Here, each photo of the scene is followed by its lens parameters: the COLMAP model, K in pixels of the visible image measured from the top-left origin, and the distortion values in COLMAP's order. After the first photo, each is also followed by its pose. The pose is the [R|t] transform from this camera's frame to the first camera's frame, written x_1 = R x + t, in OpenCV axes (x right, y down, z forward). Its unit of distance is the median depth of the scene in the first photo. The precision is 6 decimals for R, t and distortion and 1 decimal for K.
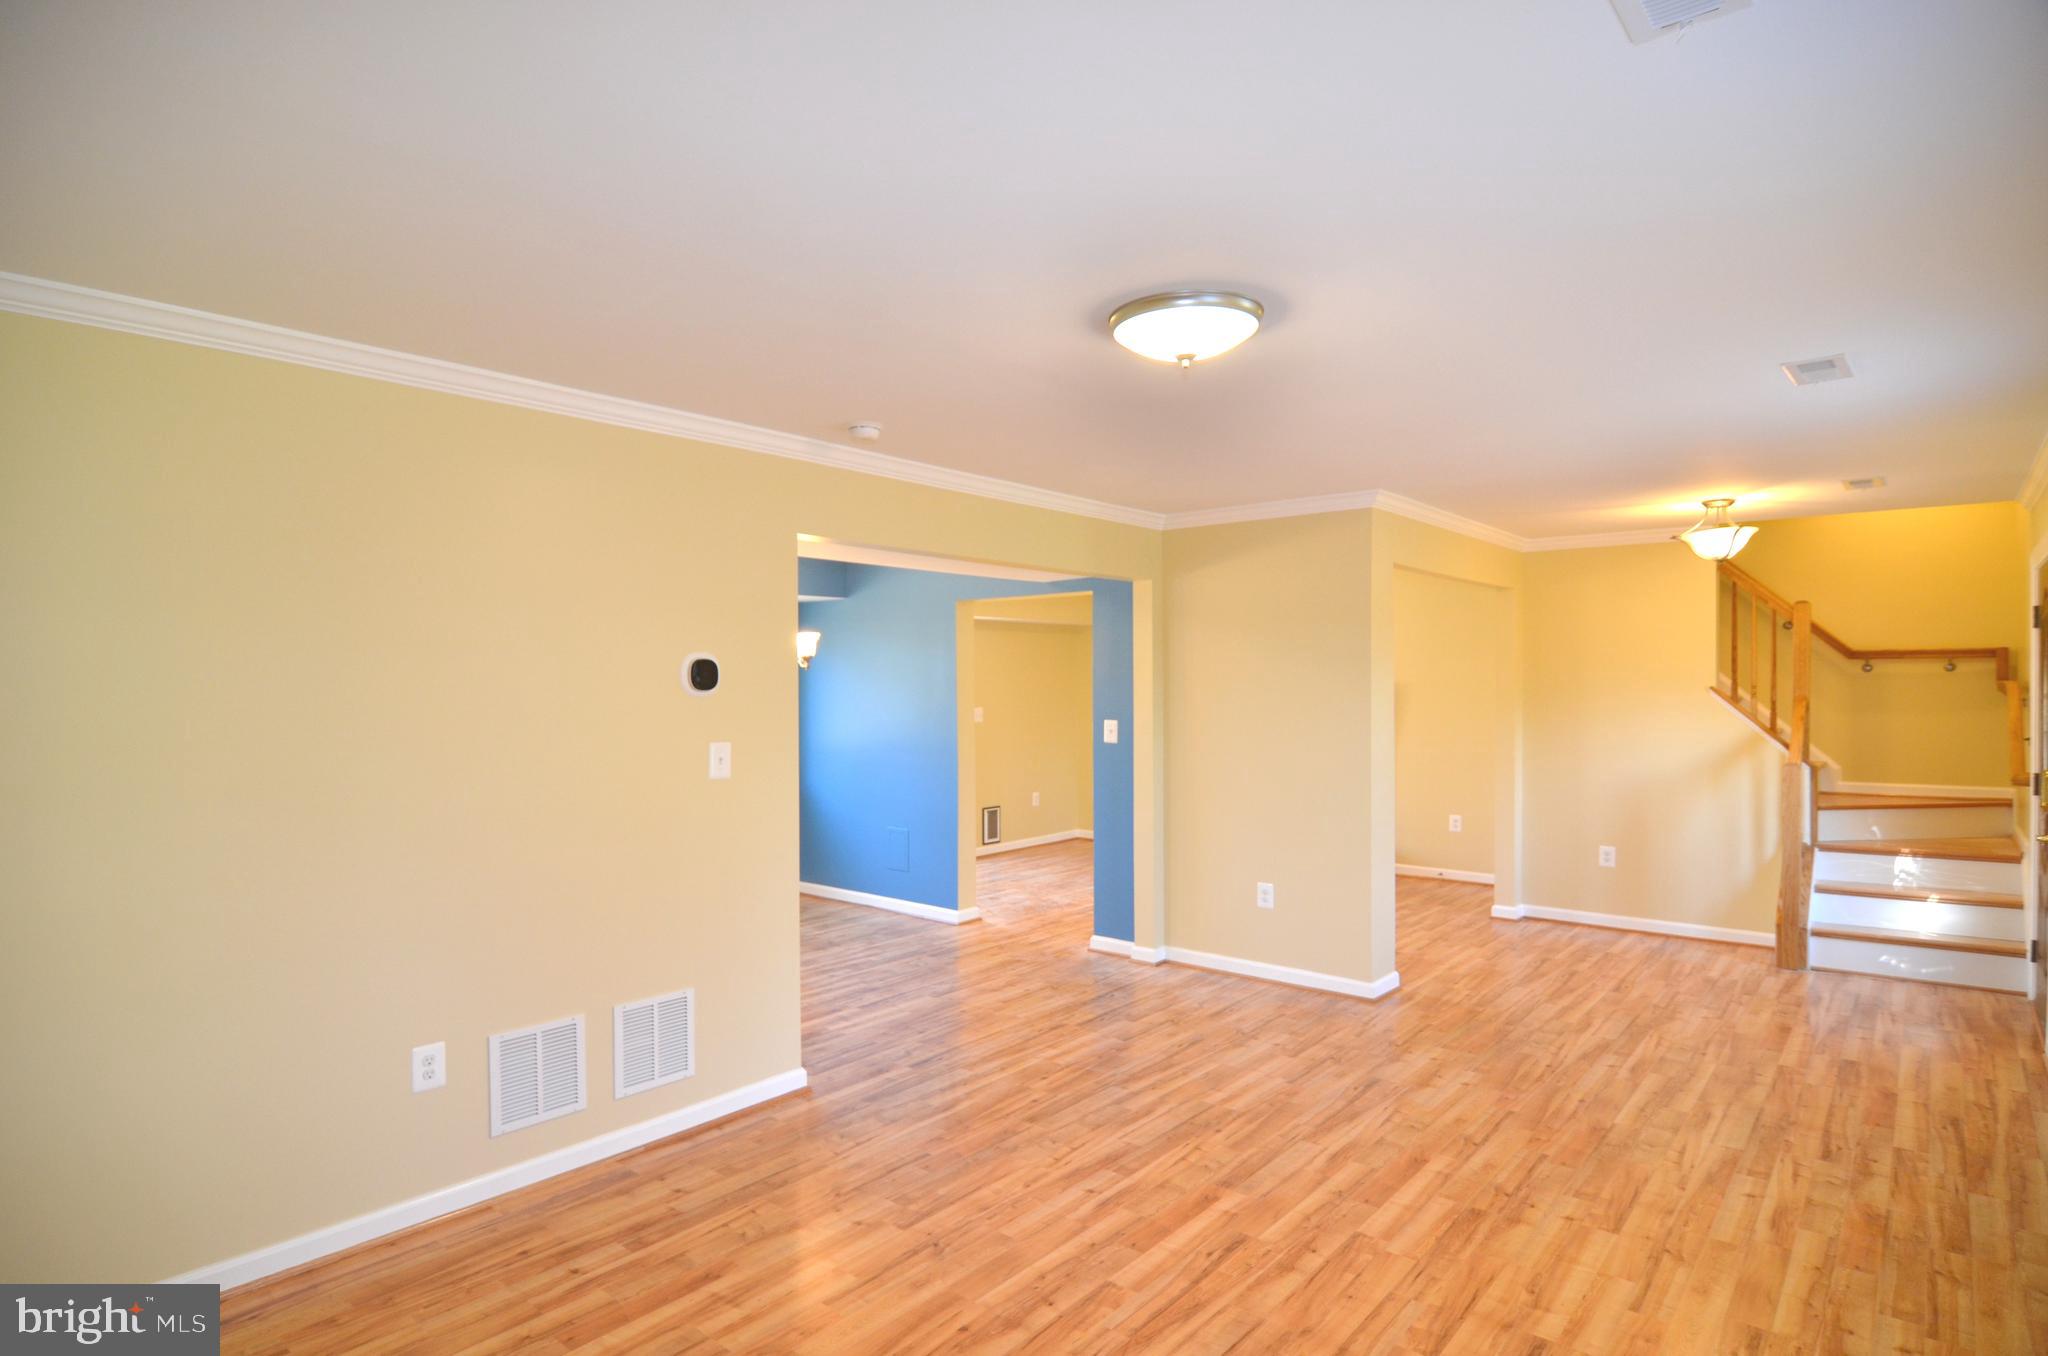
lens RADIAL K [[1097.6, 0, 1005.1], [0, 1097.6, 686.2], [0, 0, 1]] dist [-0.001112, -0.008905]
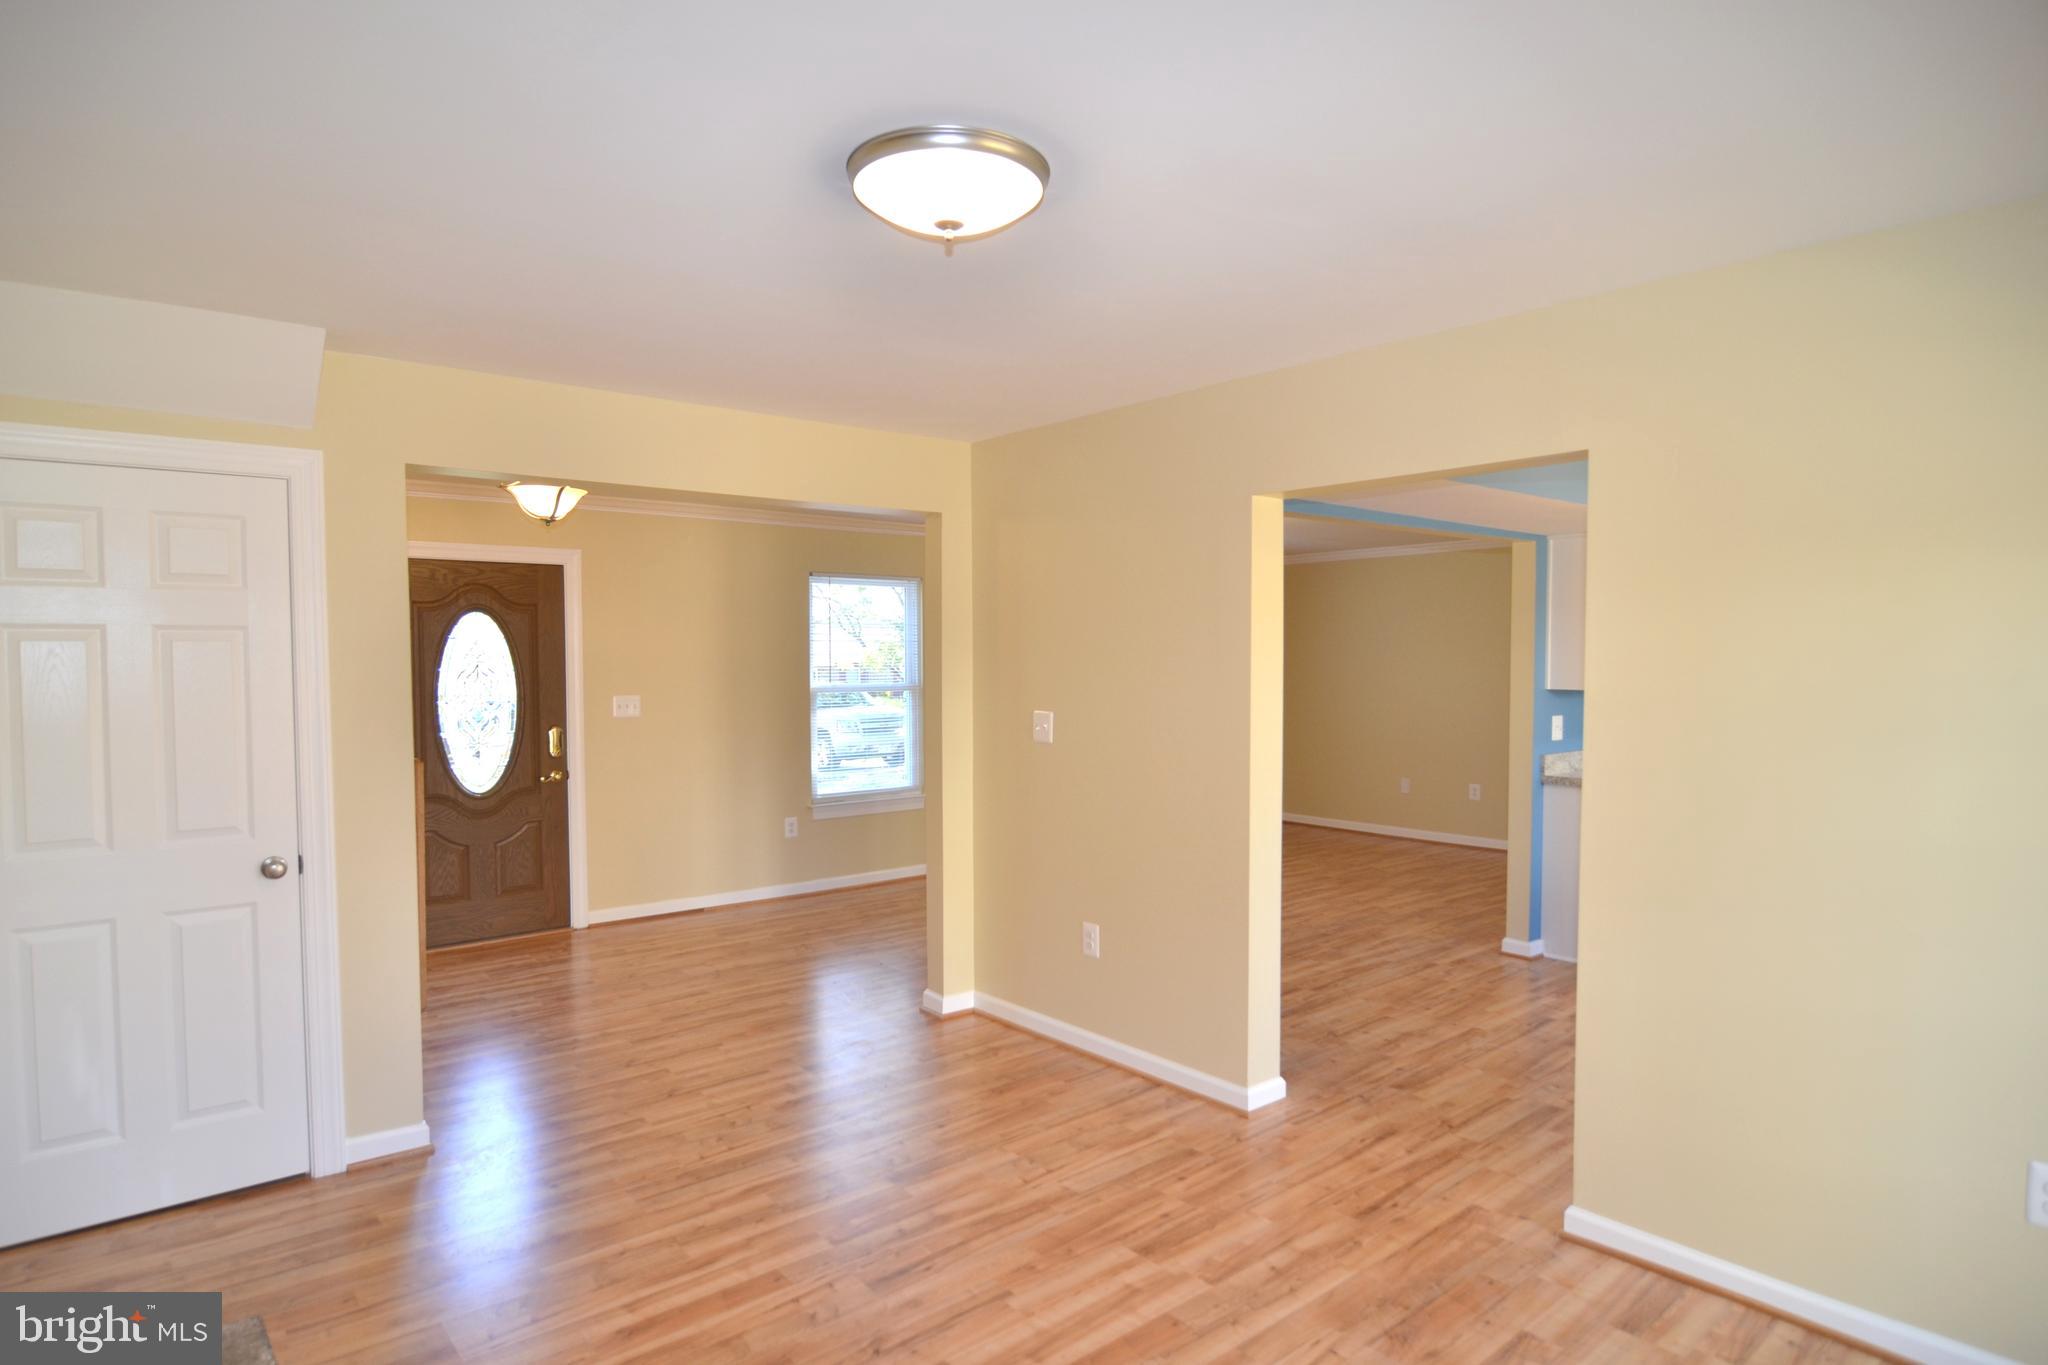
lens RADIAL K [[1097.6, 0, 1005.1], [0, 1097.6, 690.7], [0, 0, 1]] dist [-0.001112, -0.008905]
pose [[-0.984045, 0.000638, 0.177917, 0.161847], [0.006377, 0.999478, 0.031683, -0.005944], [-0.177804, 0.032312, -0.983535, 2.144906]]
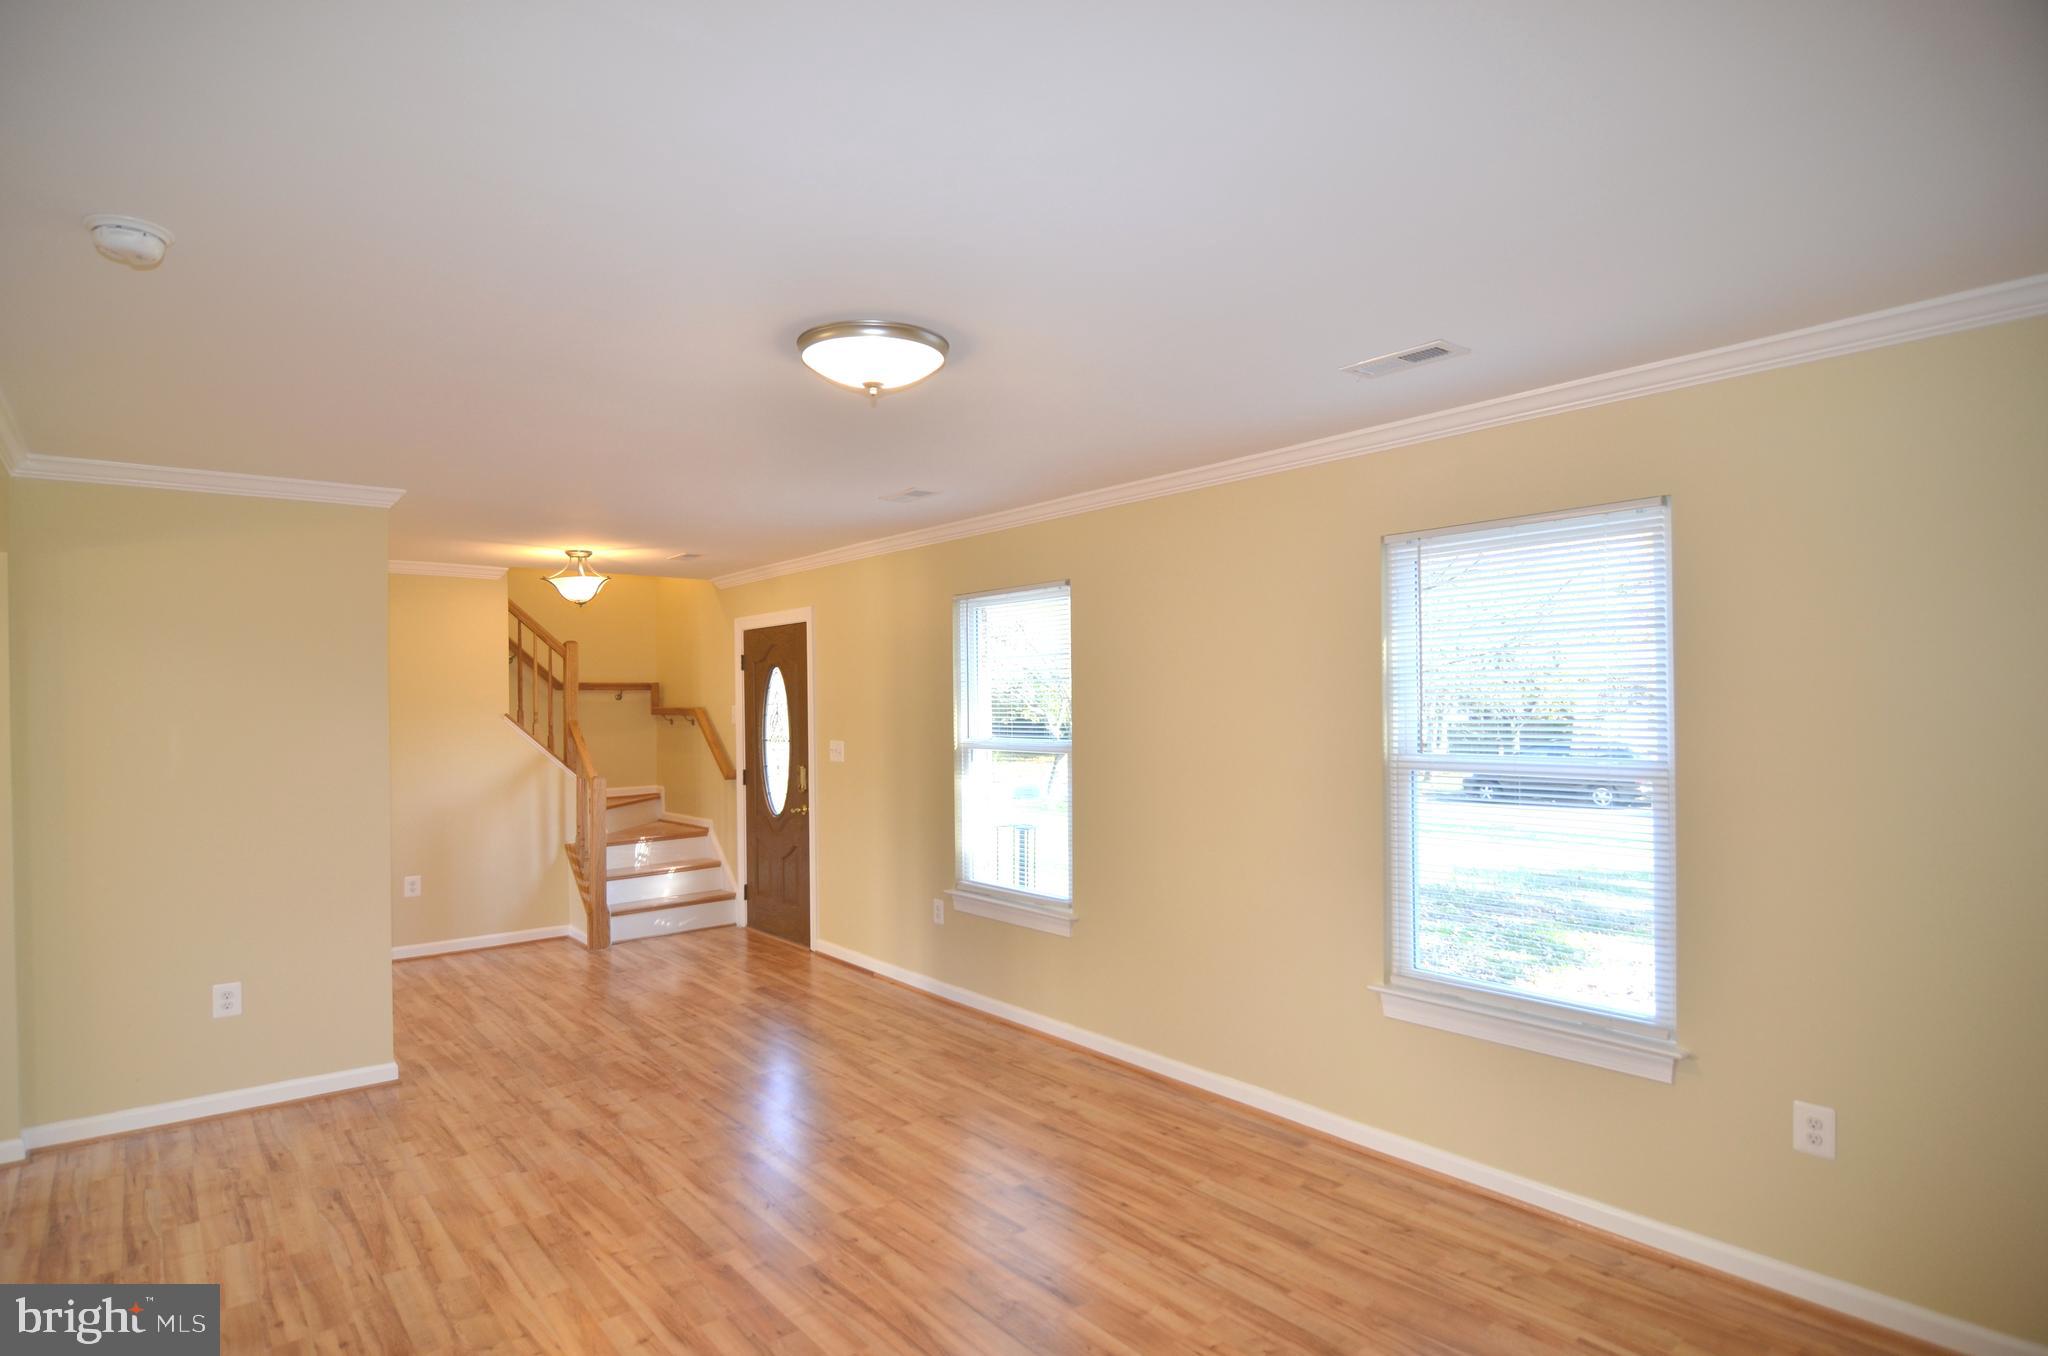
lens RADIAL K [[1097.6, 0, 1005.1], [0, 1097.6, 686.2], [0, 0, 1]] dist [-0.001112, -0.008905]
pose [[0.191644, 0.013065, 0.981377, -0.471256], [0.015506, 0.999746, -0.016338, -0.002280], [-0.981342, 0.018348, 0.191393, 0.406923]]
